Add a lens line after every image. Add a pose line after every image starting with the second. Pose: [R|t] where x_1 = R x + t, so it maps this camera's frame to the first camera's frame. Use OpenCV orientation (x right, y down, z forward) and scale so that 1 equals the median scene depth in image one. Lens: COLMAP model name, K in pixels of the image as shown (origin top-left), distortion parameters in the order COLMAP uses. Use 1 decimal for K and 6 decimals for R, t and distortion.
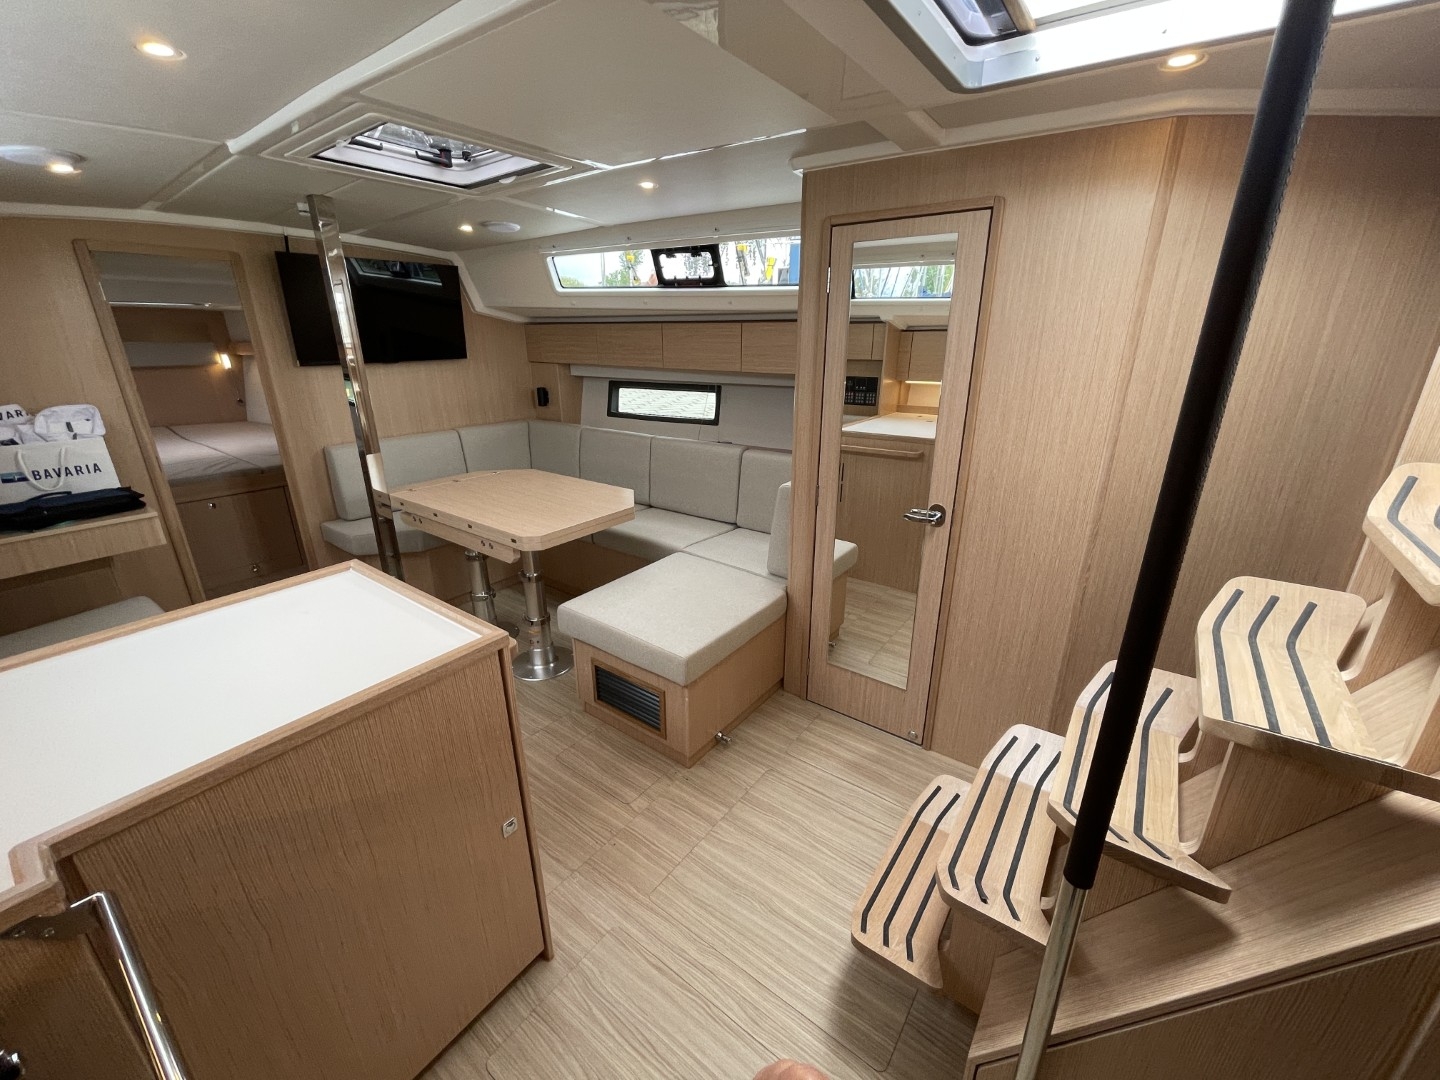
lens RADIAL K [[581.4, 0, 717.2], [0, 581.4, 534.2], [0, 0, 1]] dist [-0.002743, 0.000738]
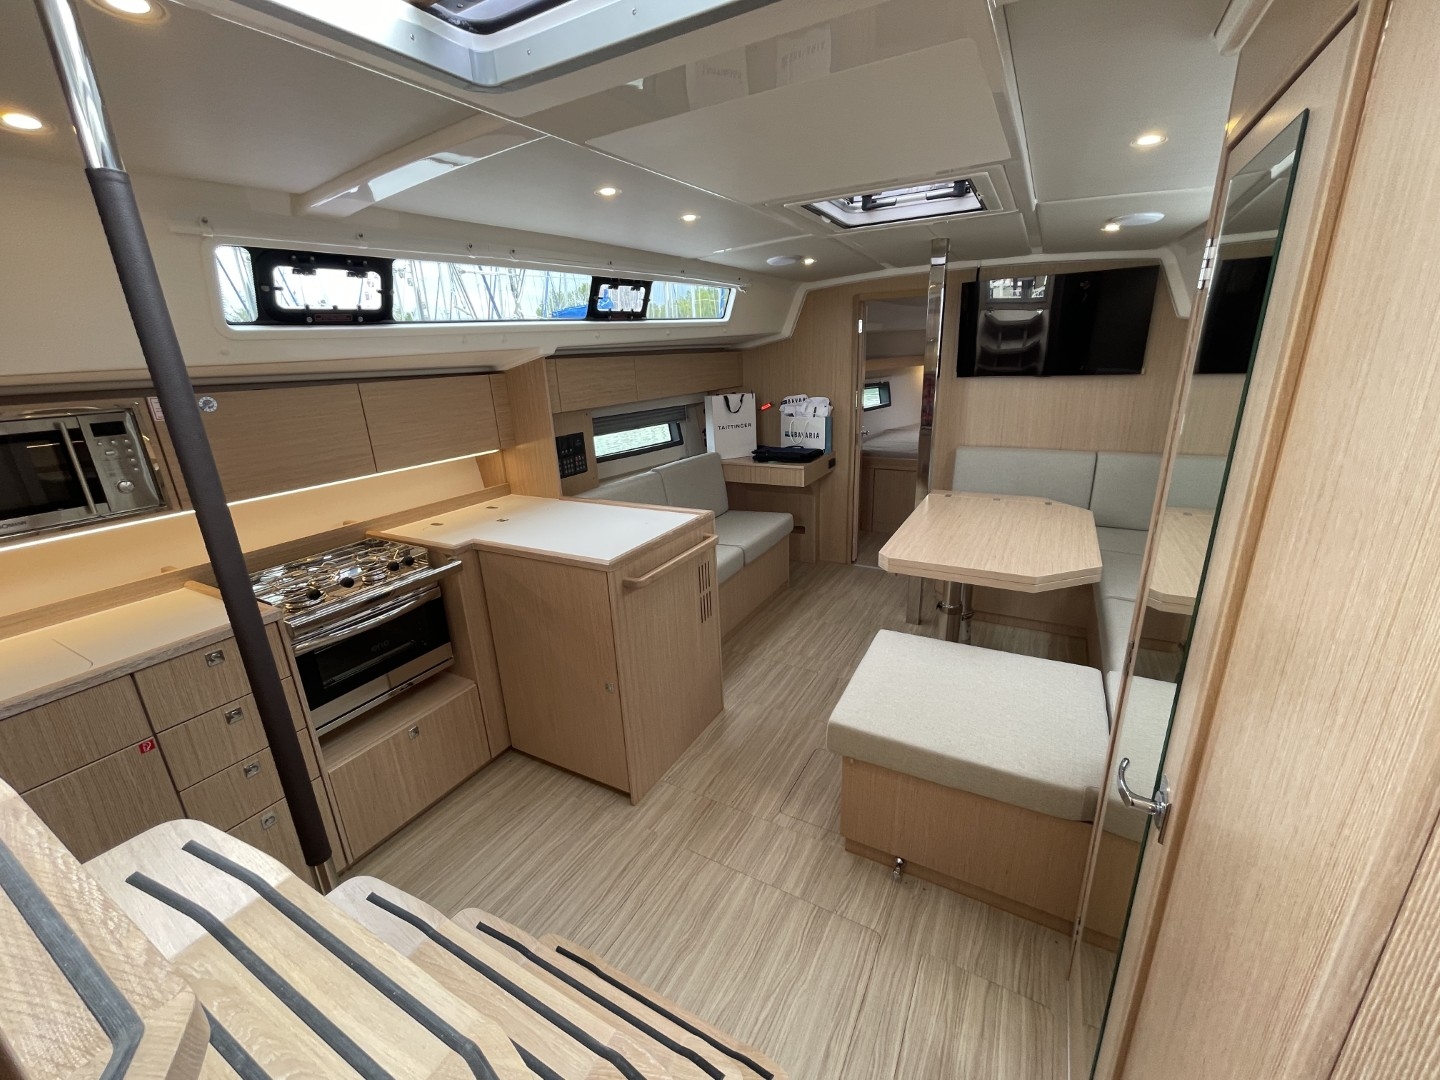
lens RADIAL K [[581.4, 0, 716.4], [0, 581.4, 535.9], [0, 0, 1]] dist [-0.002743, 0.000738]
pose [[0.132378, 0.298268, -0.945258, 0.552806], [-0.287482, 0.924212, 0.251367, -0.185166], [0.948594, 0.238469, 0.208092, 0.454426]]
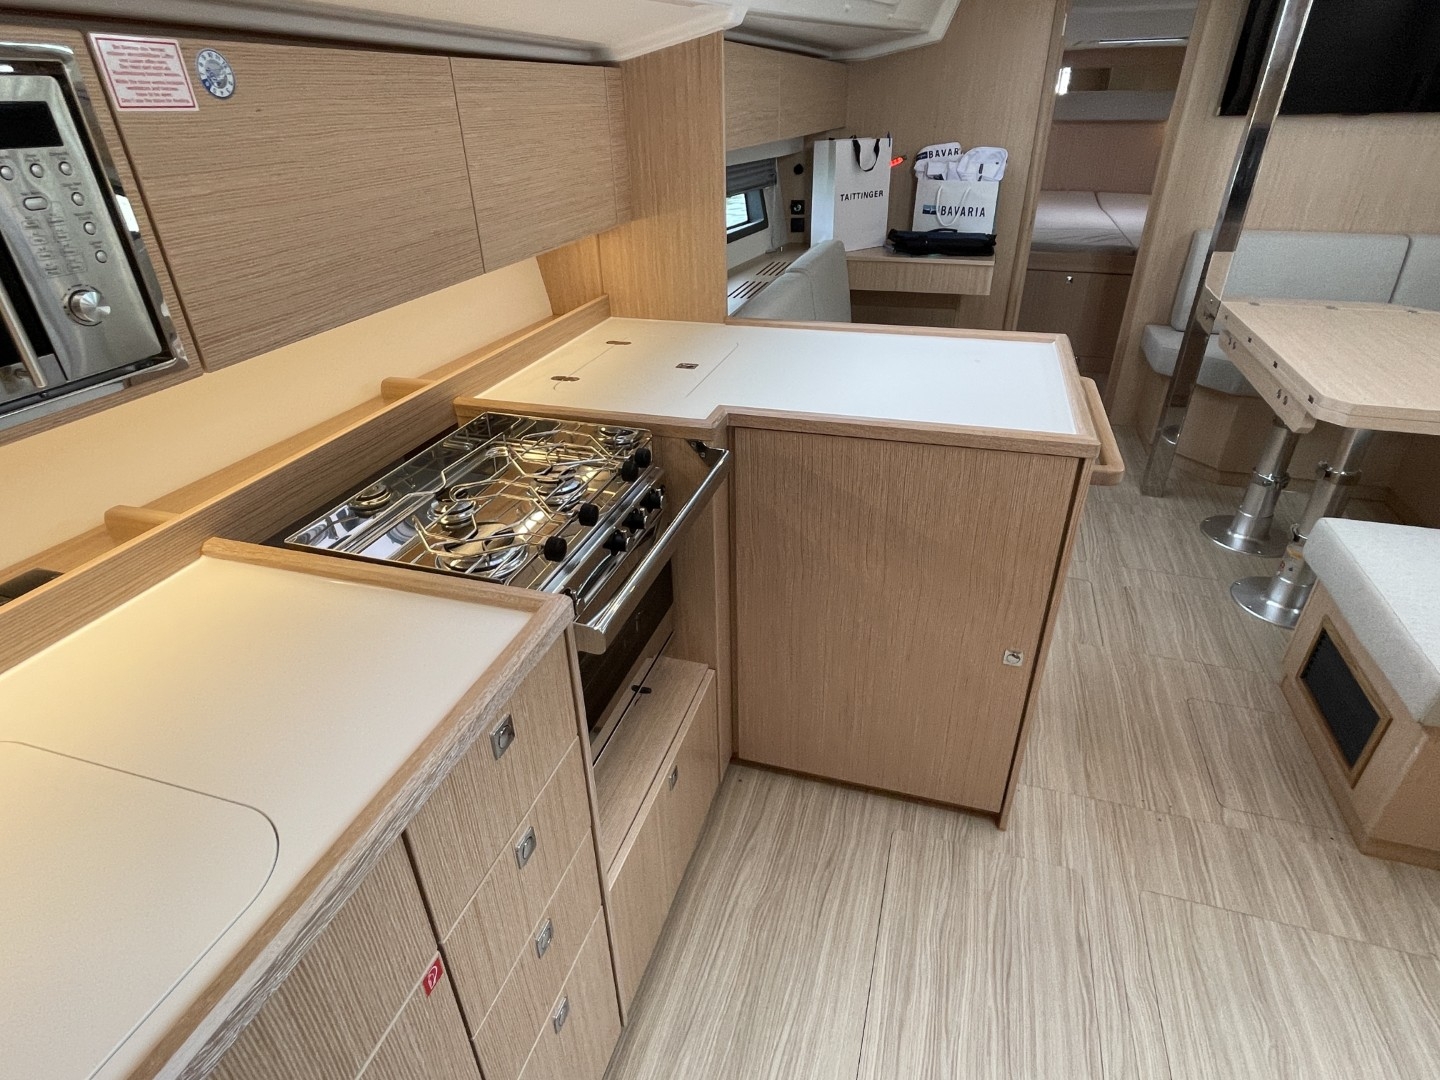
lens RADIAL K [[771.7, 0, 718.3], [0, 771.7, 536.9], [0, 0, 1]] dist [-0.003214, 0.000135]
pose [[0.332532, 0.466121, -0.819850, 0.199794], [-0.295995, 0.876978, 0.378545, 0.015722], [0.895438, 0.116793, 0.429593, 0.036472]]
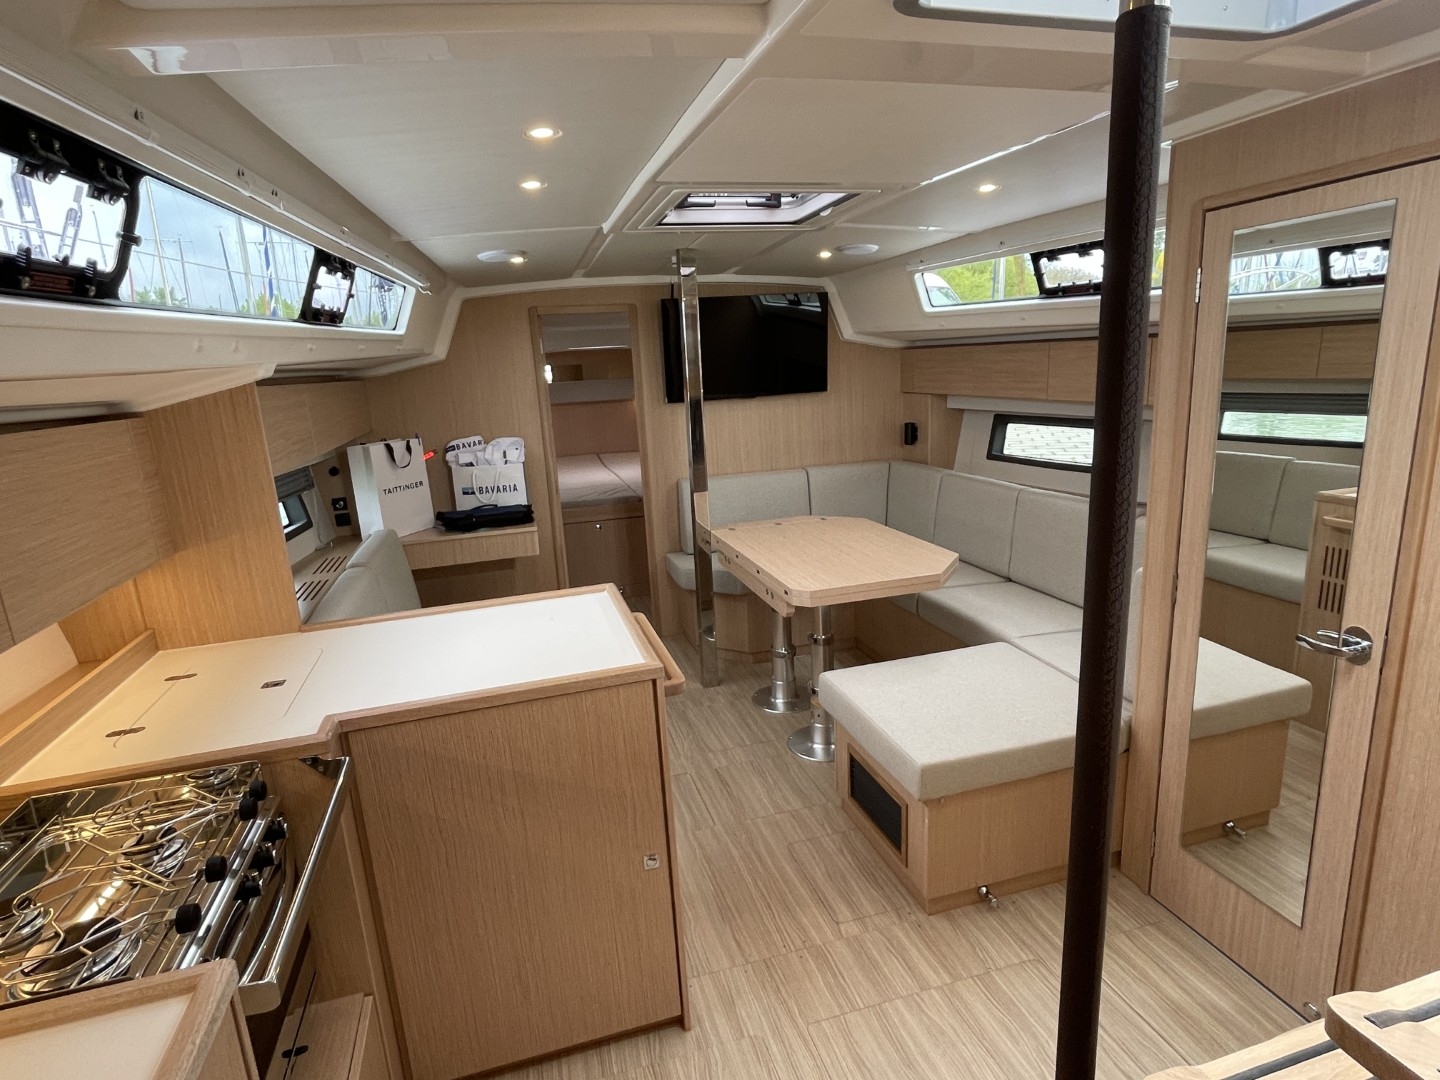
lens RADIAL K [[771.7, 0, 713.4], [0, 771.7, 539.2], [0, 0, 1]] dist [-0.003214, 0.000135]
pose [[0.793224, 0.097825, -0.601020, 0.258488], [-0.149333, 0.988122, -0.036257, -0.009826], [0.590335, 0.118511, 0.798411, -0.041642]]
